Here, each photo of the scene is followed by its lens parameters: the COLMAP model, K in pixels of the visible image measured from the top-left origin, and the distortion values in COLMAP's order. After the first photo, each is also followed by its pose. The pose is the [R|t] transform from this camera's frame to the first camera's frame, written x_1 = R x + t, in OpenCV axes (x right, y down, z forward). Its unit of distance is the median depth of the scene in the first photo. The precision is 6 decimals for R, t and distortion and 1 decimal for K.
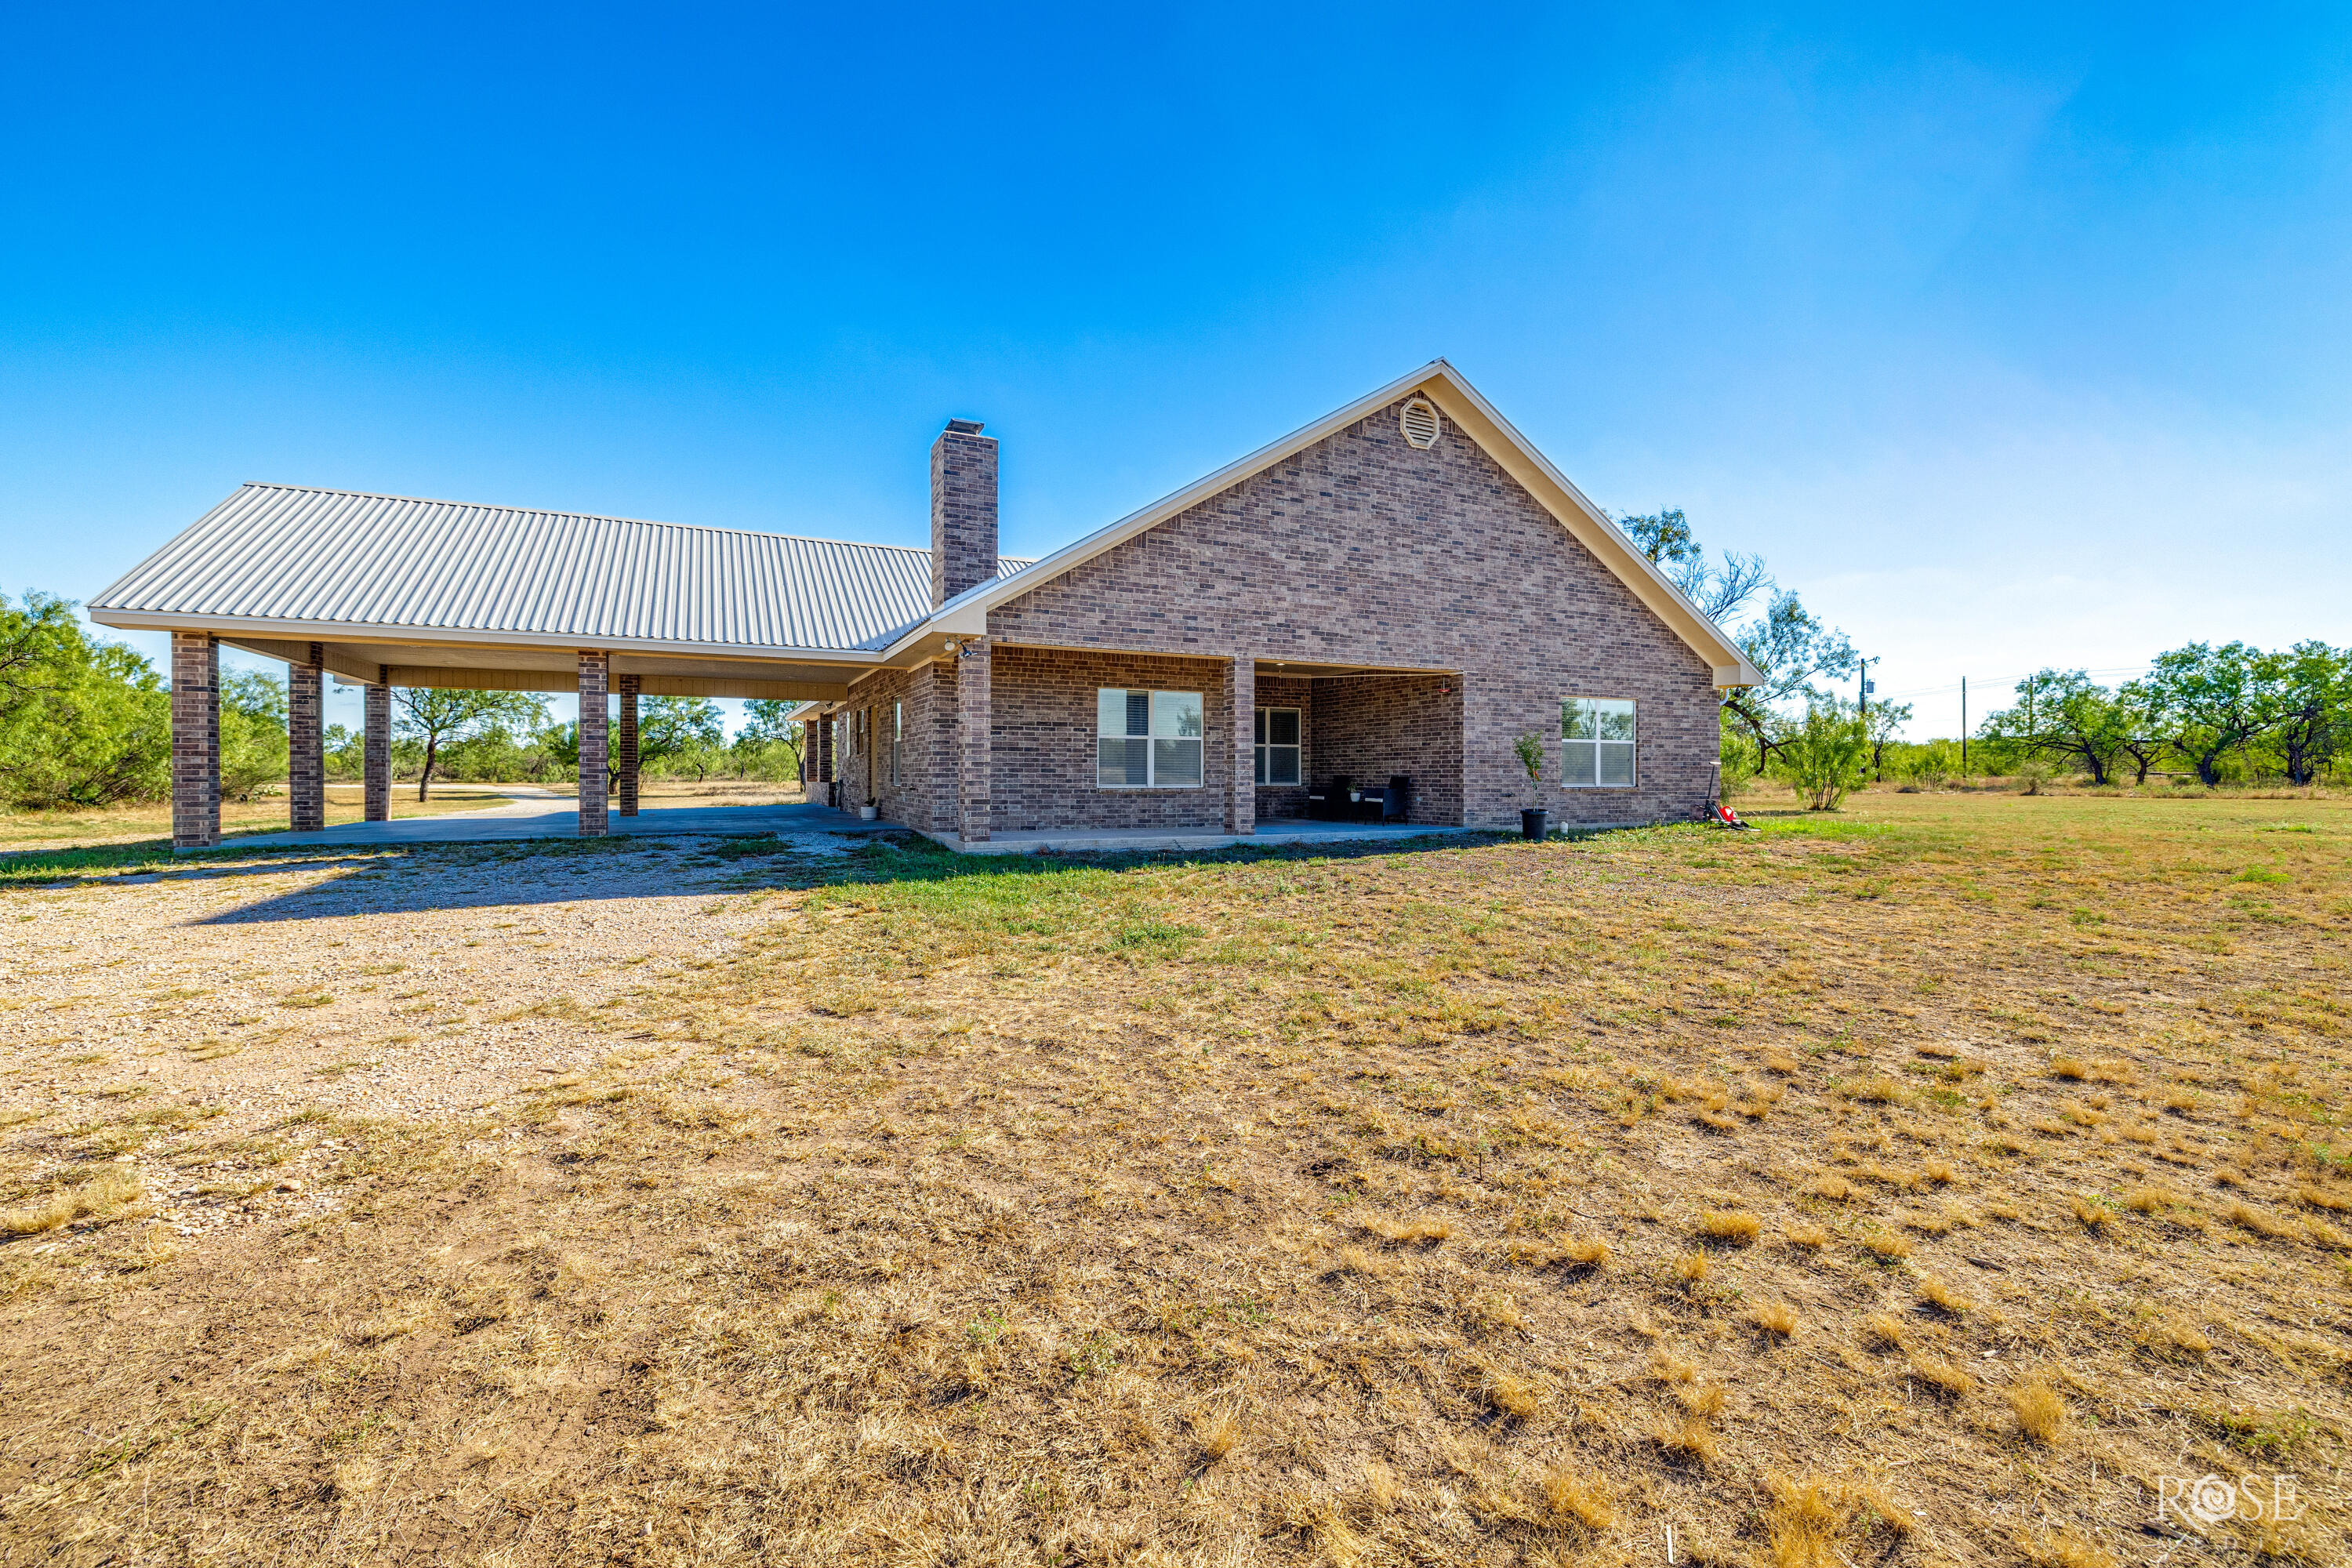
lens RADIAL K [[990.0, 0, 1176.3], [0, 990.0, 780.6], [0, 0, 1]] dist [-0.004205, -0.000574]
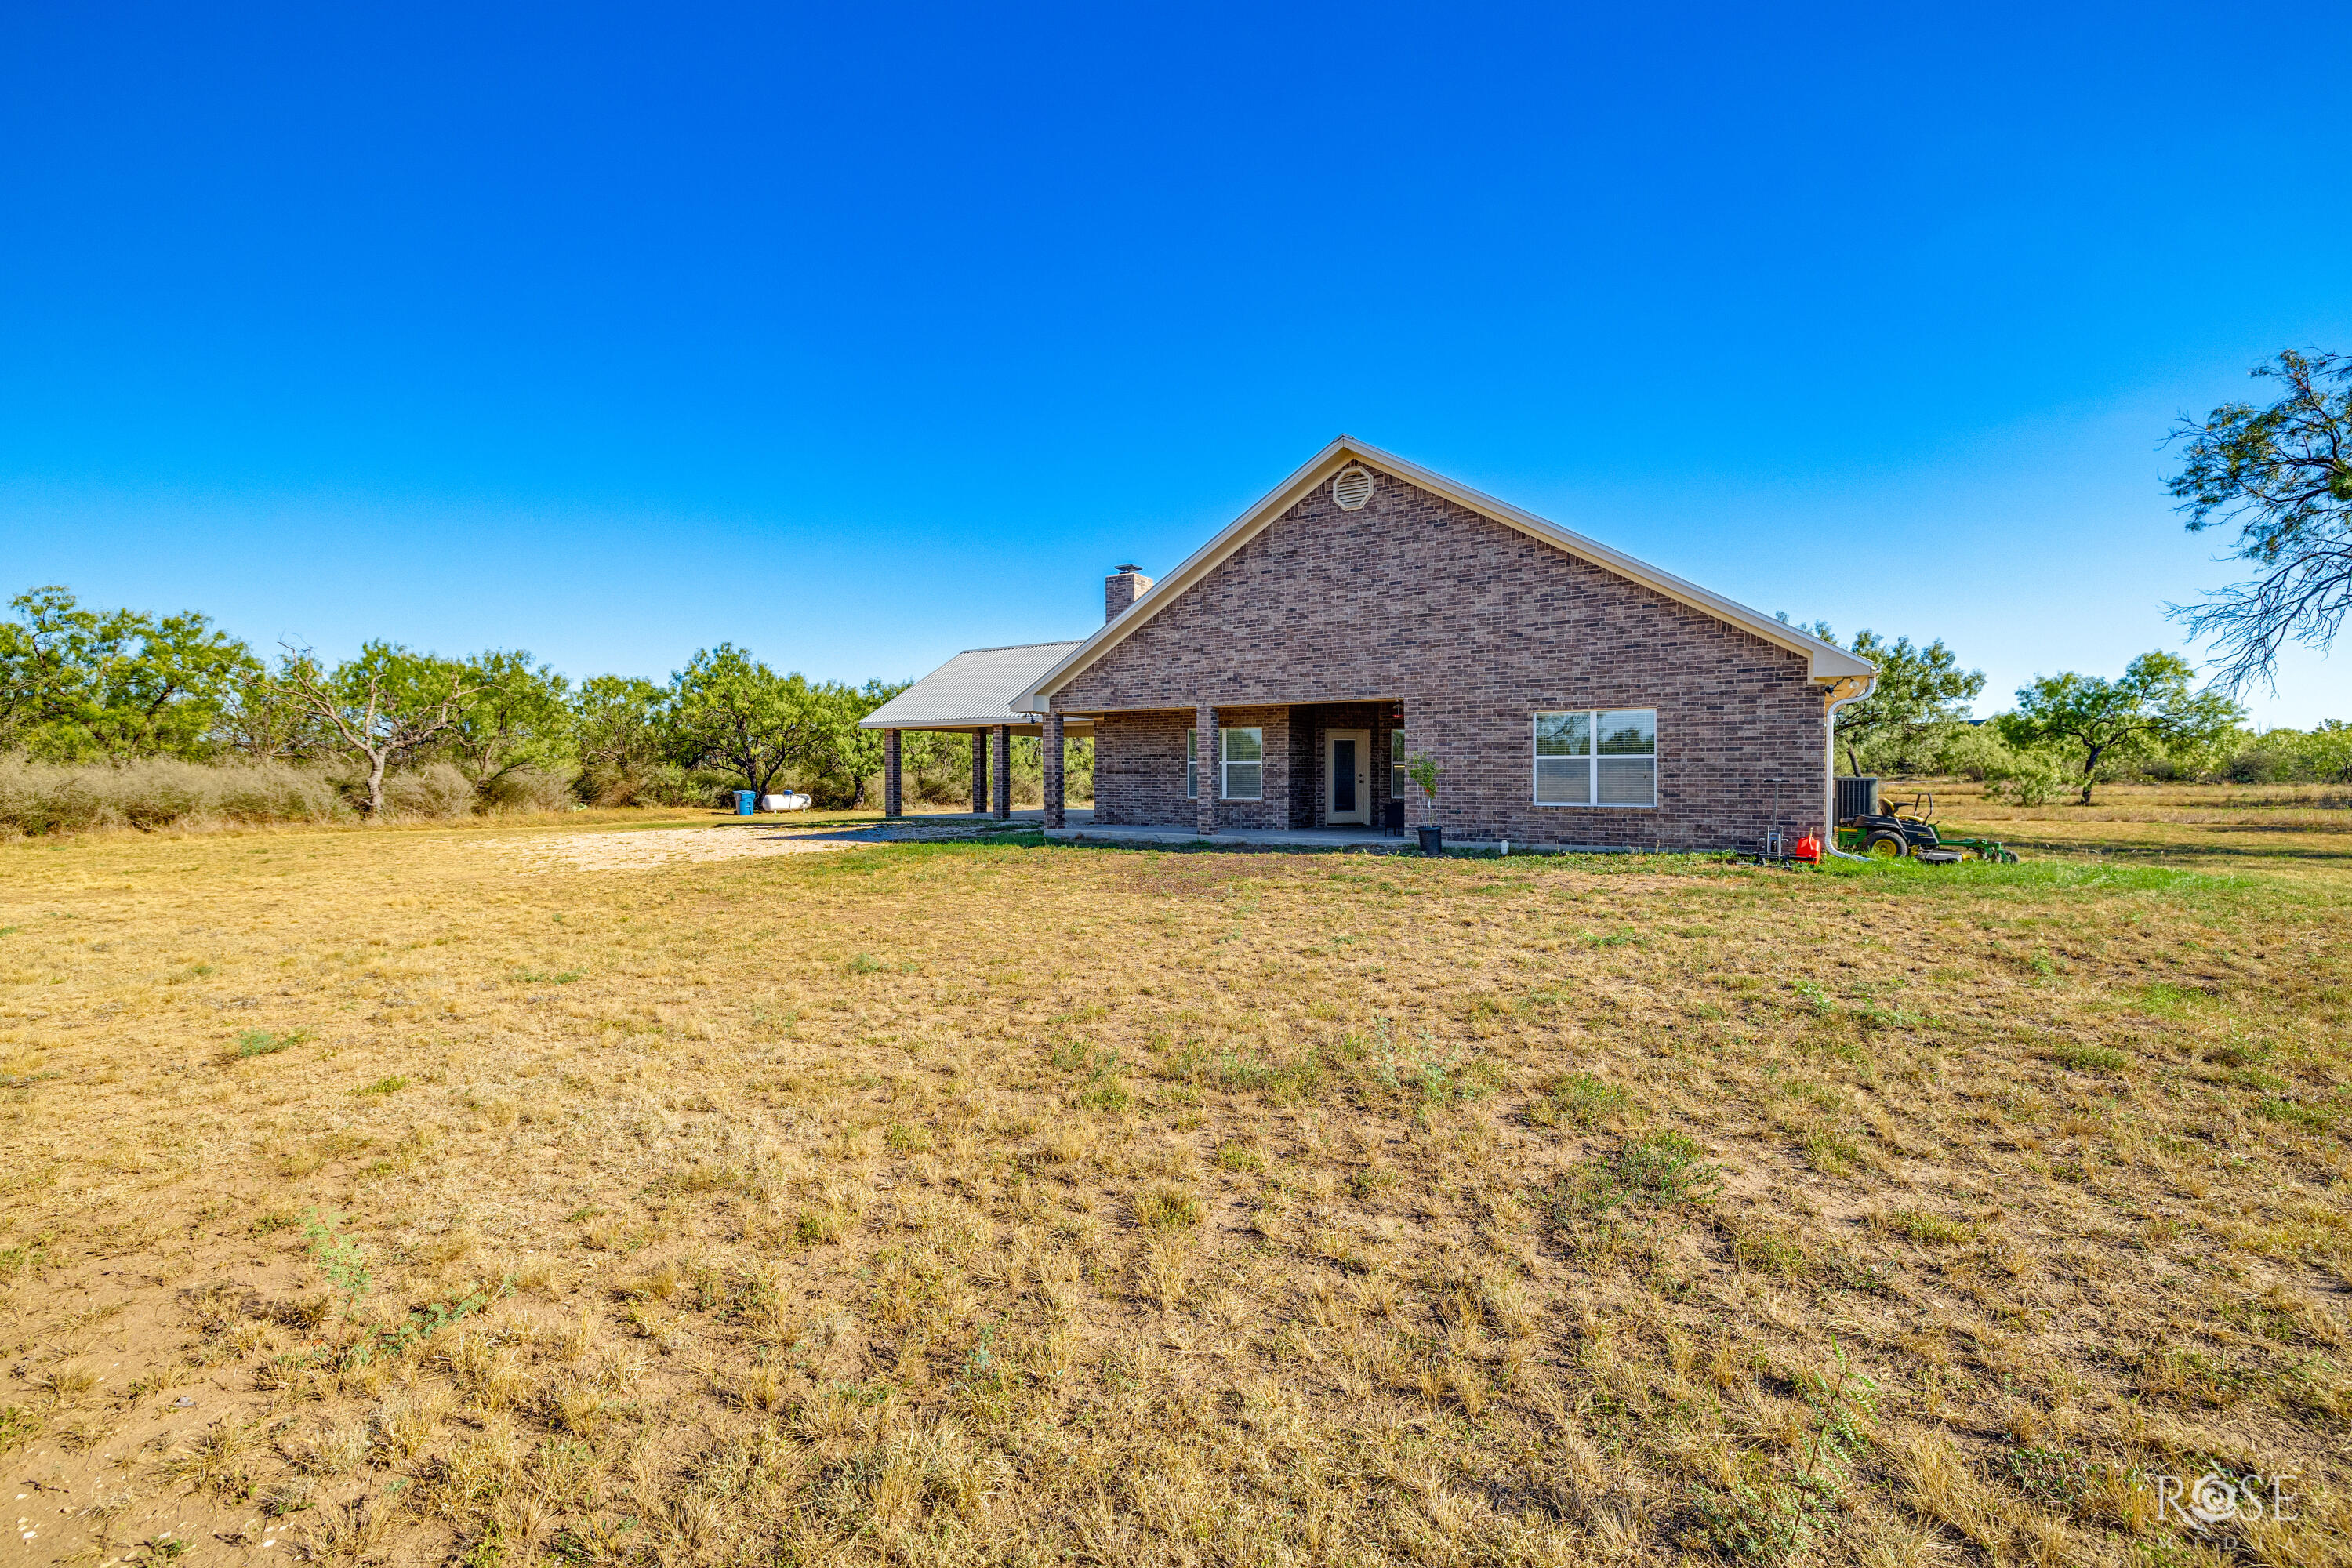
lens RADIAL K [[990.0, 0, 1181.3], [0, 990.0, 780.4], [0, 0, 1]] dist [-0.004205, -0.000574]
pose [[0.550337, 0.002229, -0.834940, 1.102181], [-0.001962, 0.999997, 0.001377, -0.020650], [0.834940, 0.000880, 0.550340, 0.195091]]
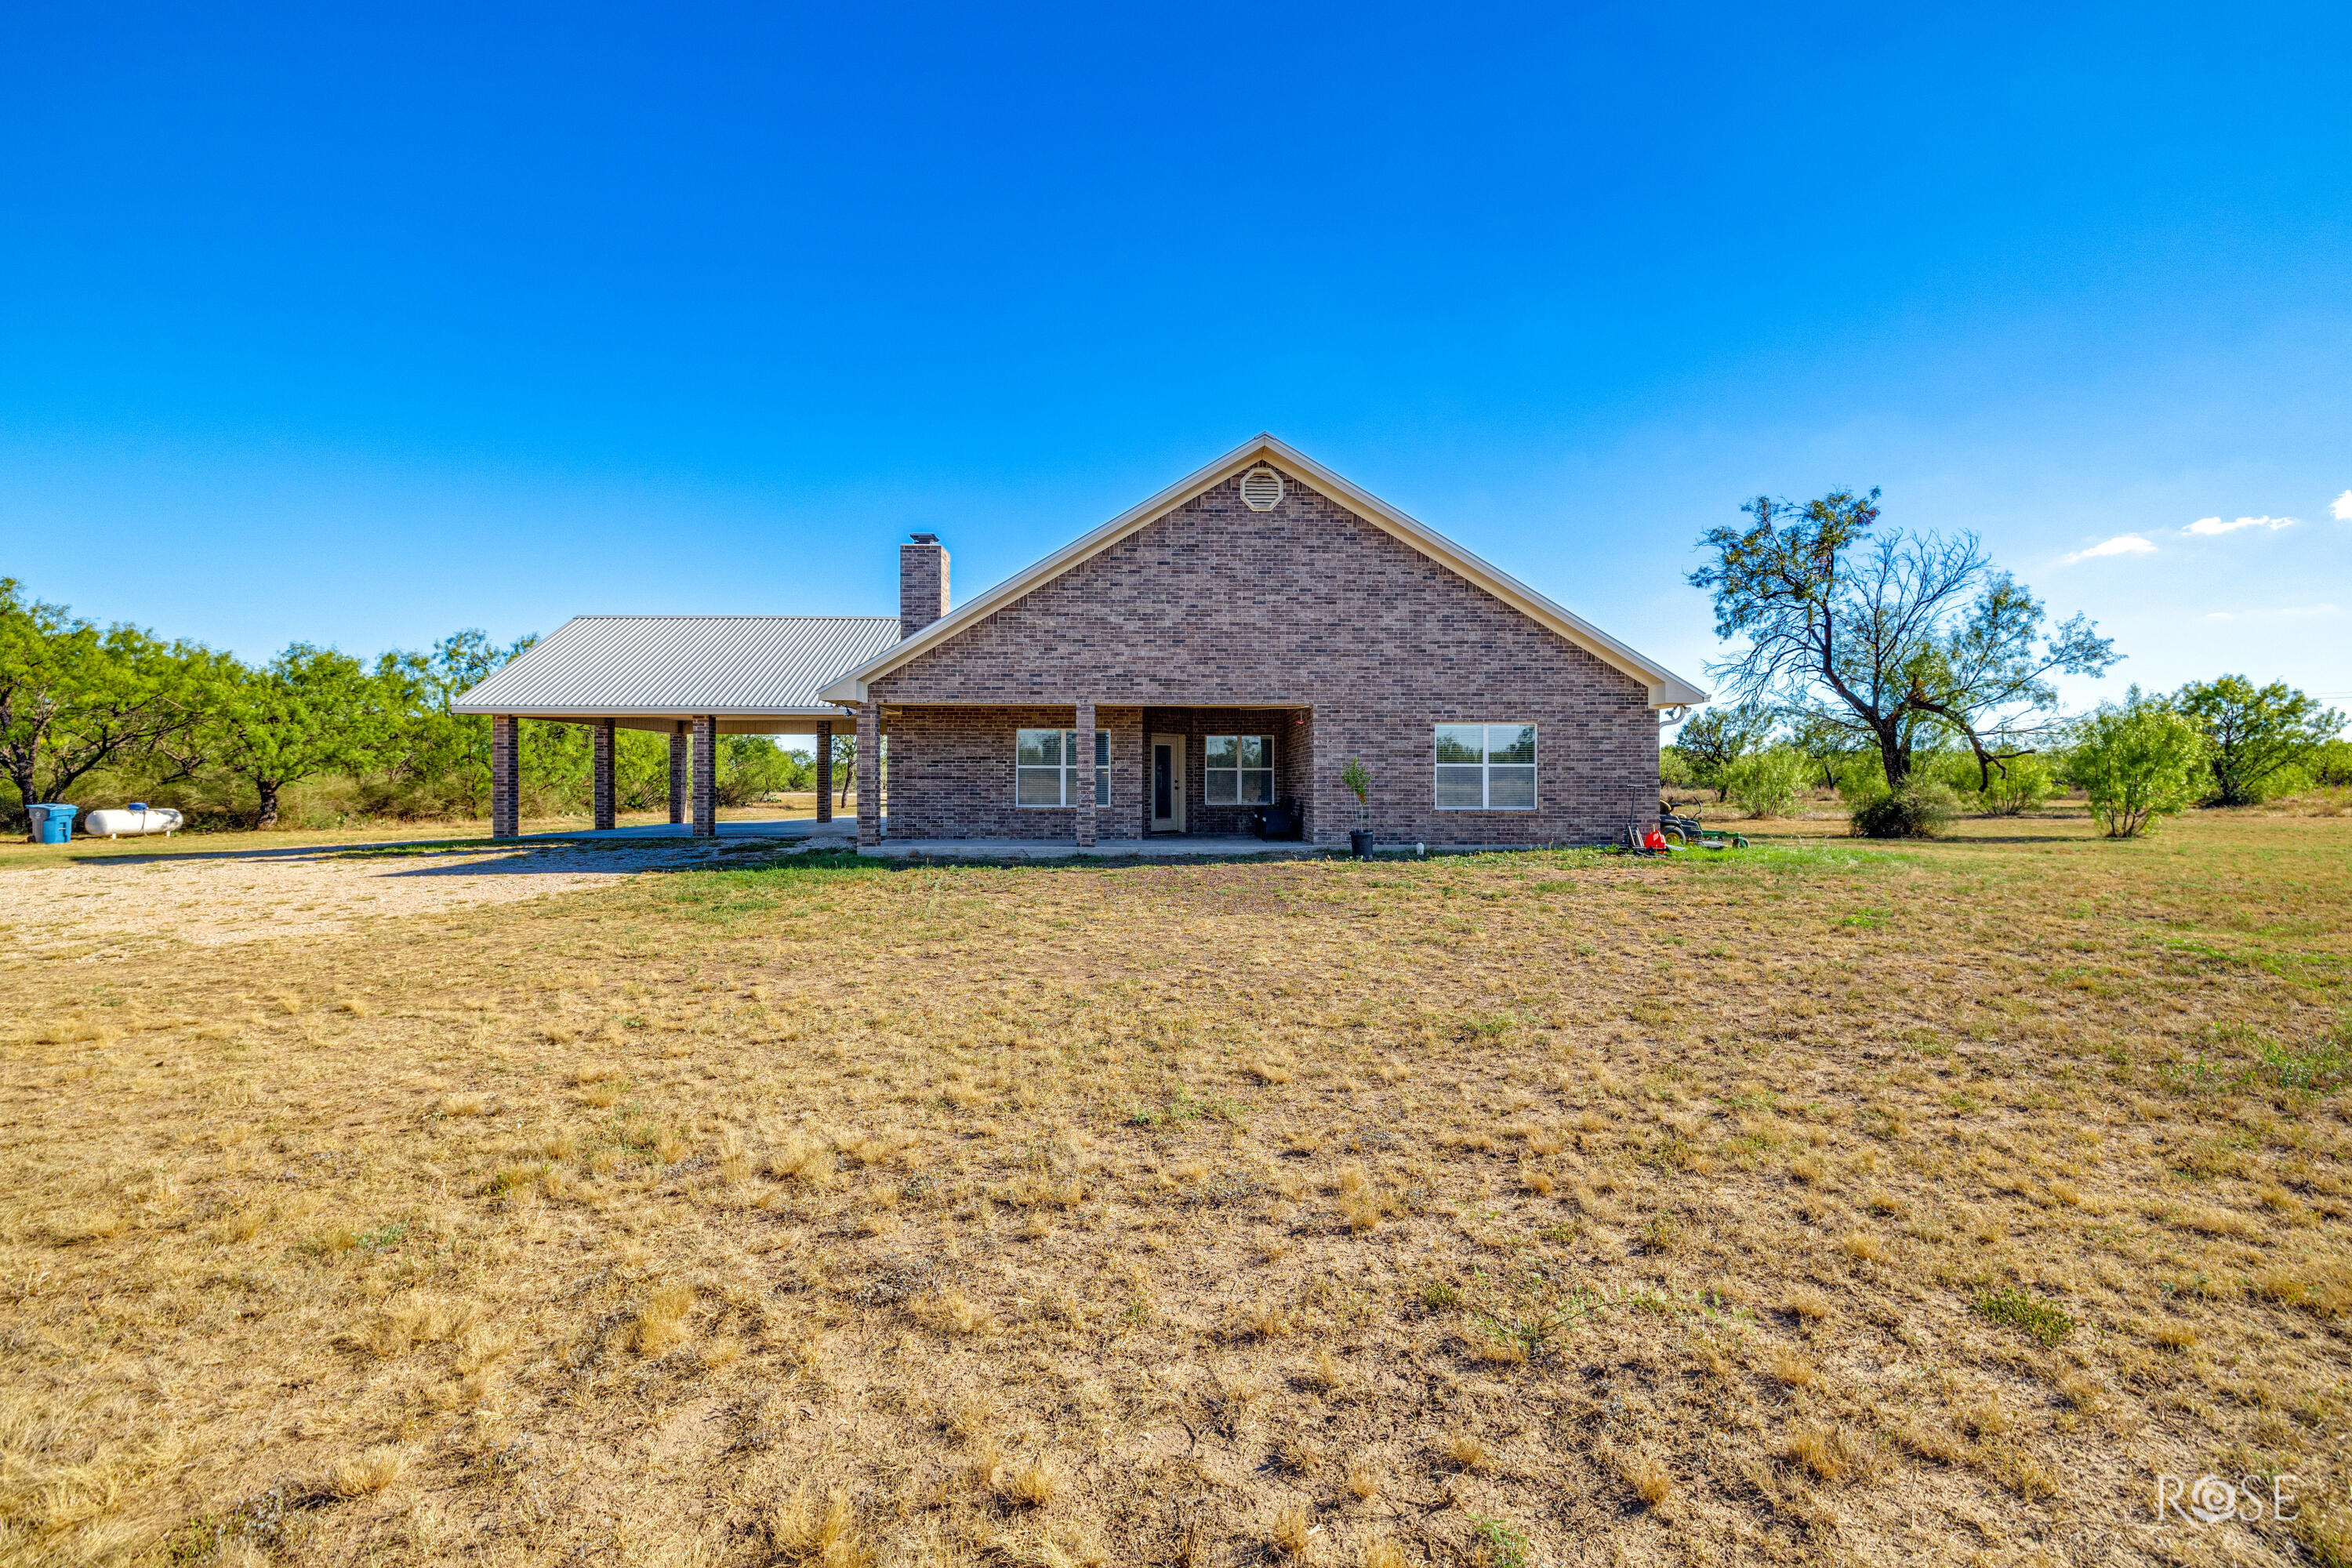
lens RADIAL K [[990.0, 0, 1187.5], [0, 990.0, 782.1], [0, 0, 1]] dist [-0.004205, -0.000574]
pose [[0.909648, -0.001044, -0.415379, 0.640457], [-0.001540, 0.999981, -0.005886, -0.017493], [0.415377, 0.005994, 0.909629, -0.068450]]
